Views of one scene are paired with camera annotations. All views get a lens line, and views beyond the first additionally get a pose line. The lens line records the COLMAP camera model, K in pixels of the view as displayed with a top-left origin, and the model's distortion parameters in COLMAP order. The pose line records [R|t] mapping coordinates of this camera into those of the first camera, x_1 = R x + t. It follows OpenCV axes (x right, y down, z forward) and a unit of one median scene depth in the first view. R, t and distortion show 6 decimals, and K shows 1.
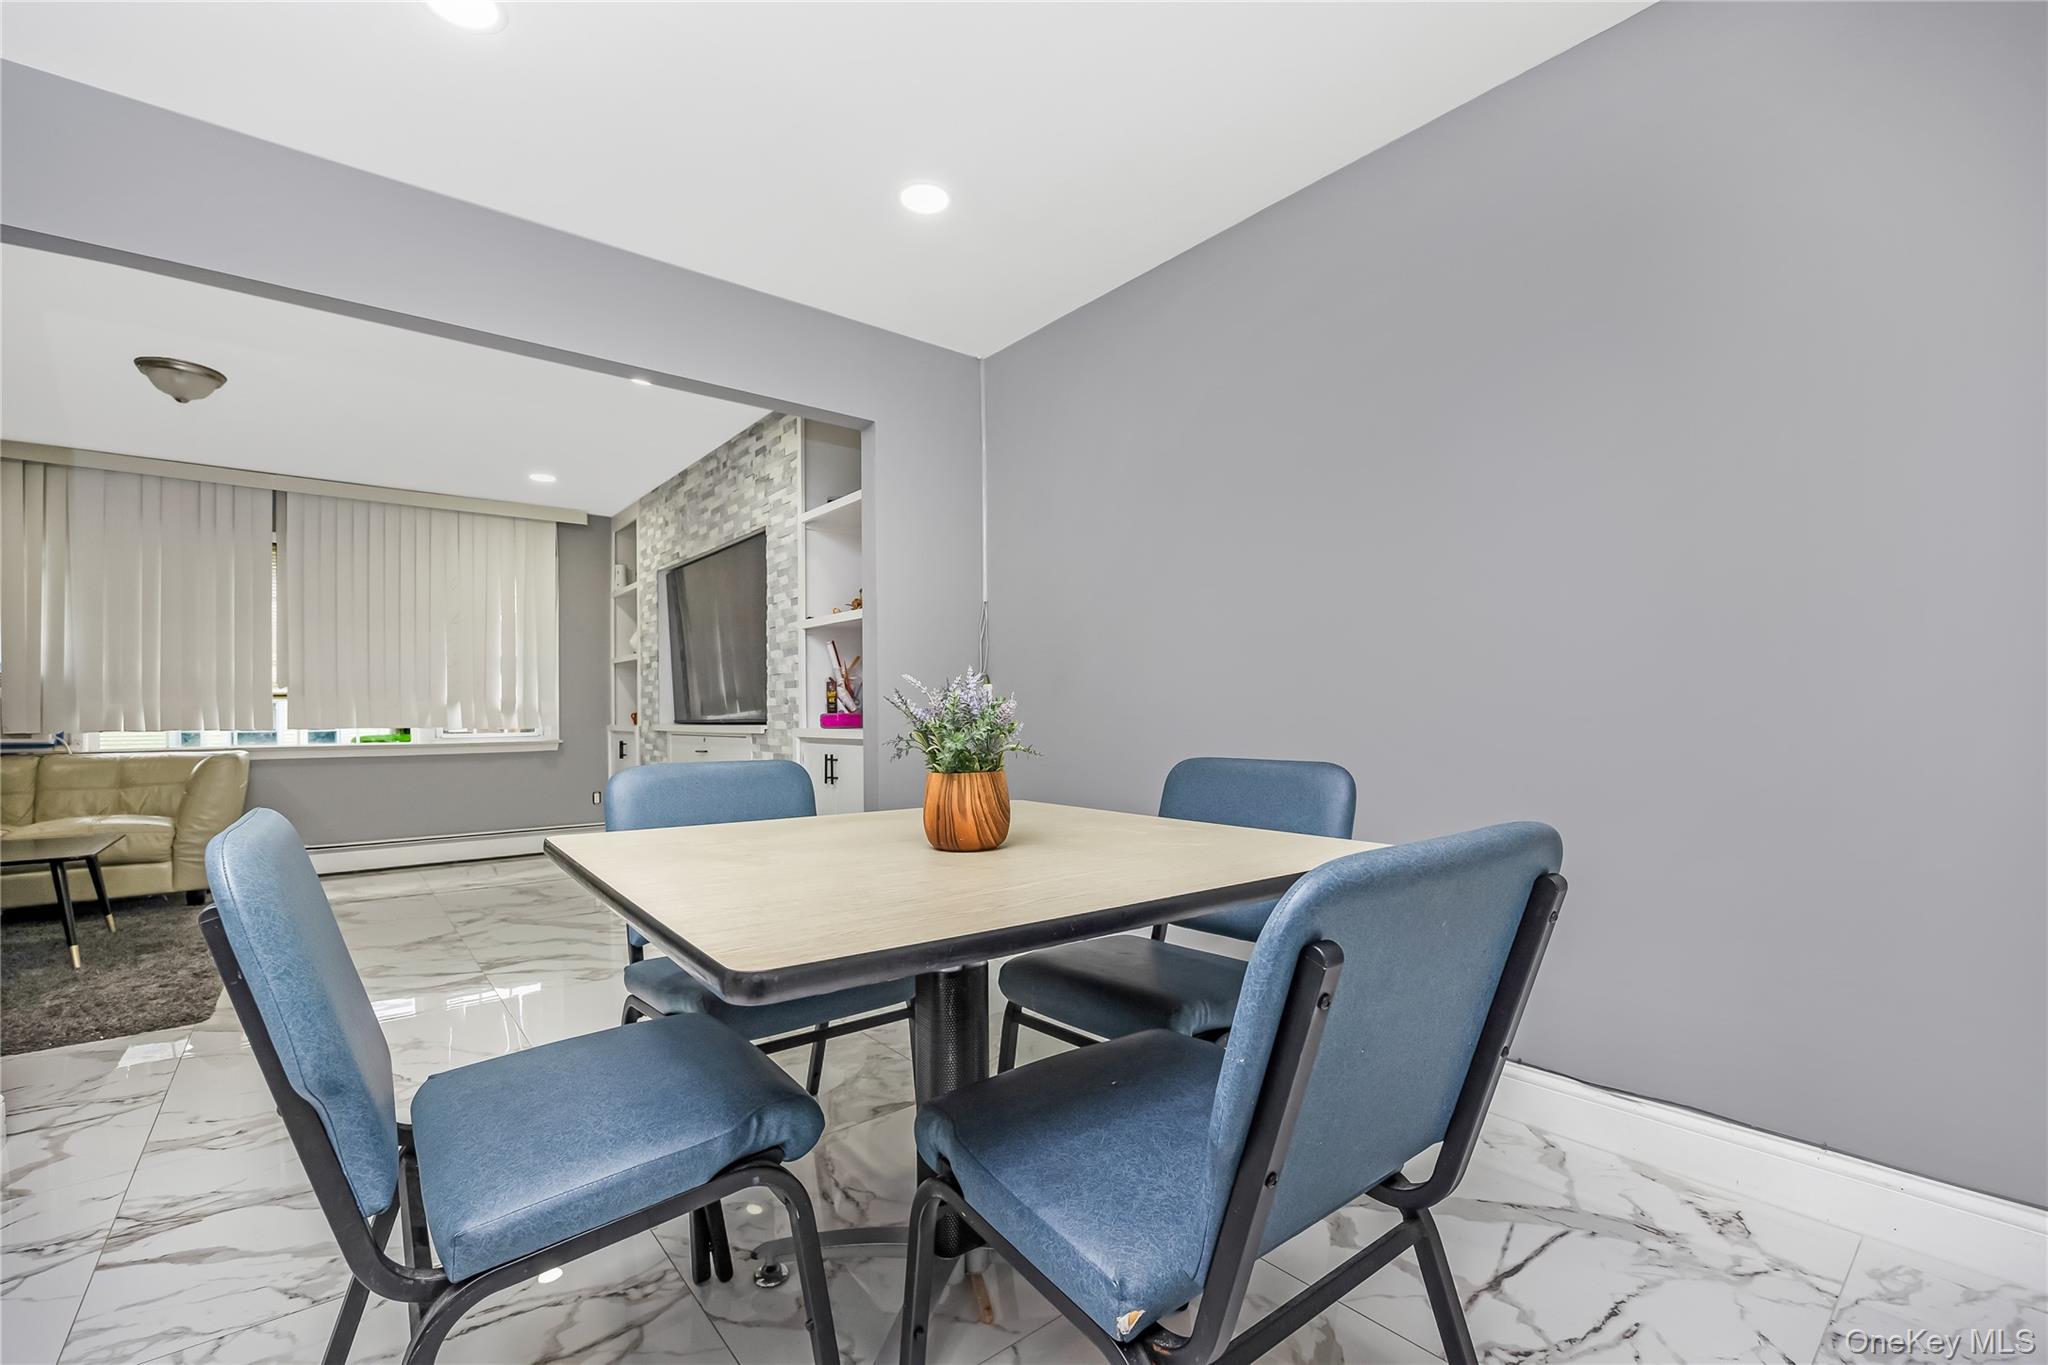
lens RADIAL K [[875.5, 0, 988.7], [0, 875.5, 711.1], [0, 0, 1]] dist [0.004381, -0.000050]
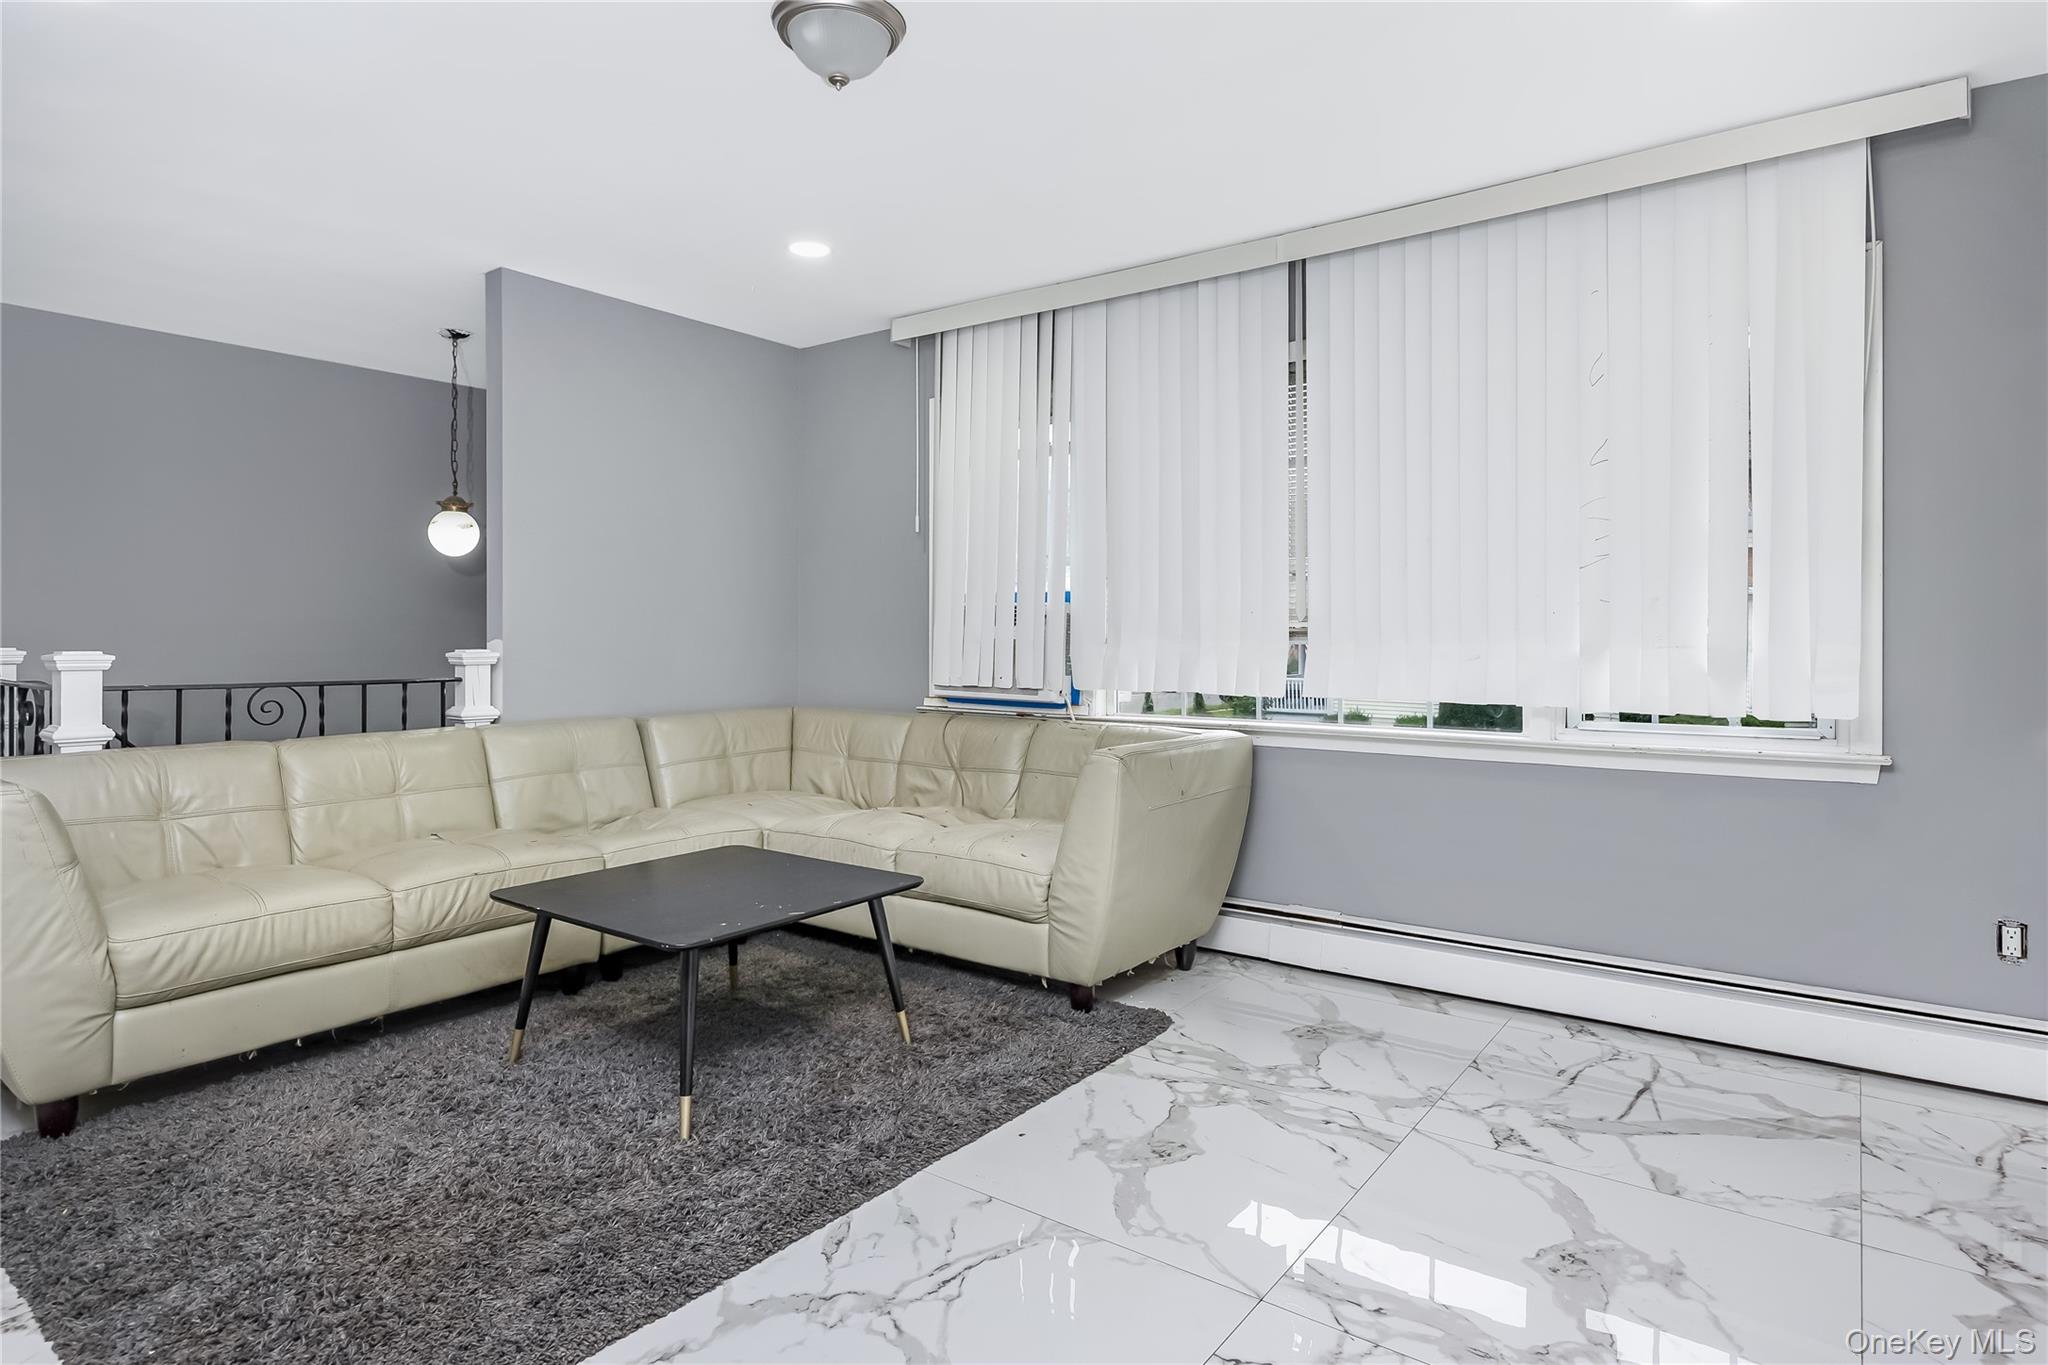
lens RADIAL K [[1116.0, 0, 1024.3], [0, 1116.0, 633.7], [0, 0, 1]] dist [0.003774, 0.000650]
pose [[0.285003, 0.010912, -0.958464, -0.199431], [0.001346, 0.999930, 0.011785, -0.029883], [0.958526, -0.004649, 0.284968, 0.705449]]
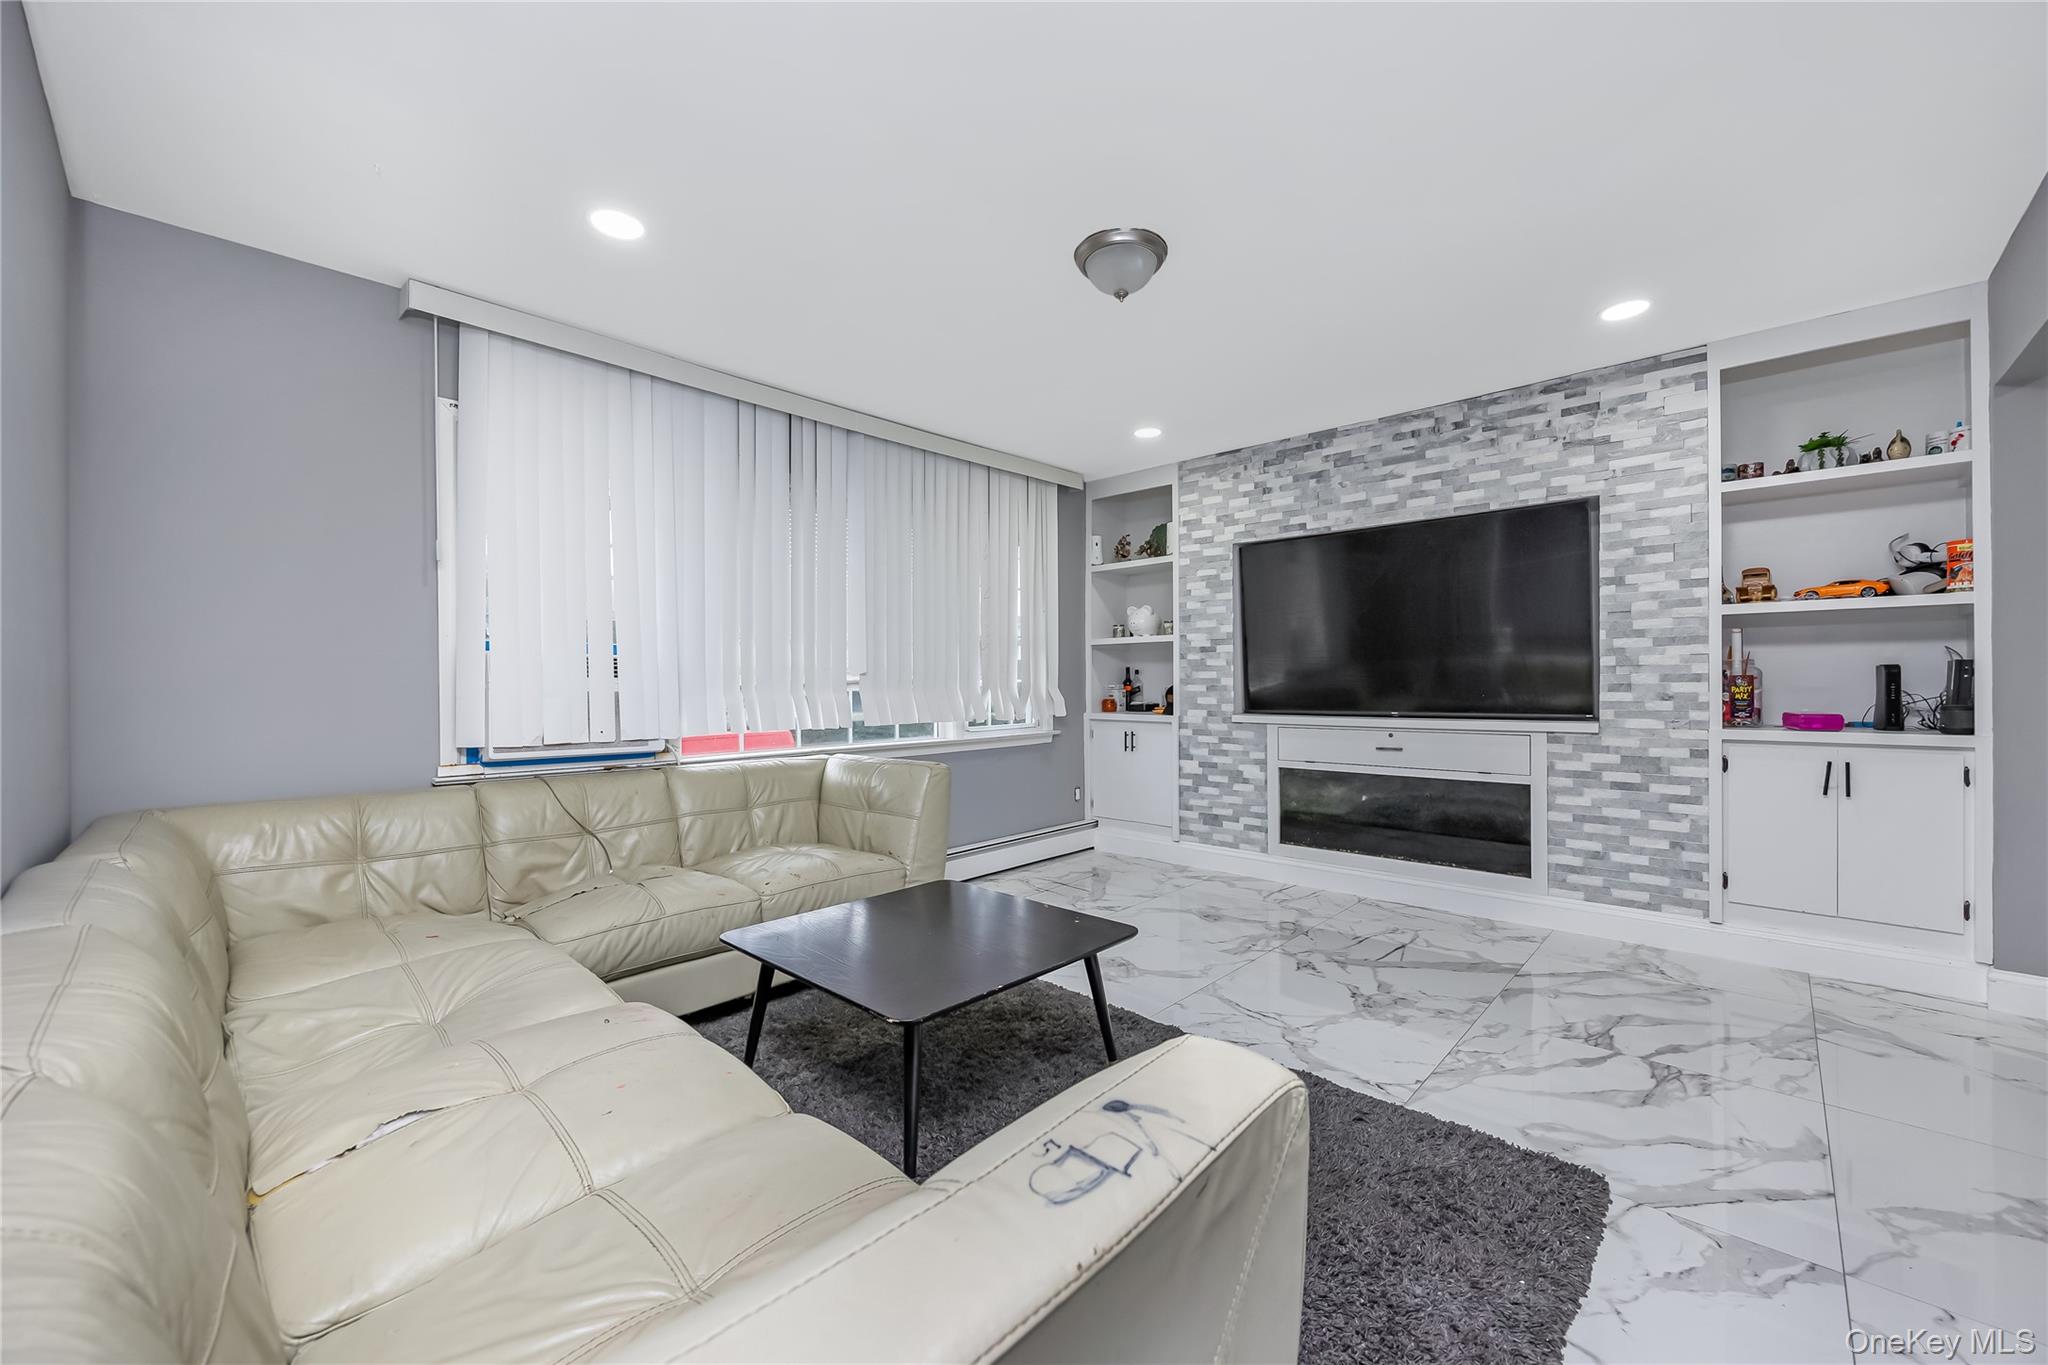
lens RADIAL K [[798.2, 0, 1031.8], [0, 798.2, 679.0], [0, 0, 1]] dist [0.015897, -0.001501]
pose [[0.984539, 0.000372, 0.175163, -0.849296], [0.000078, 0.999997, -0.002560, -0.022786], [-0.175163, 0.002534, 0.984536, 0.272195]]
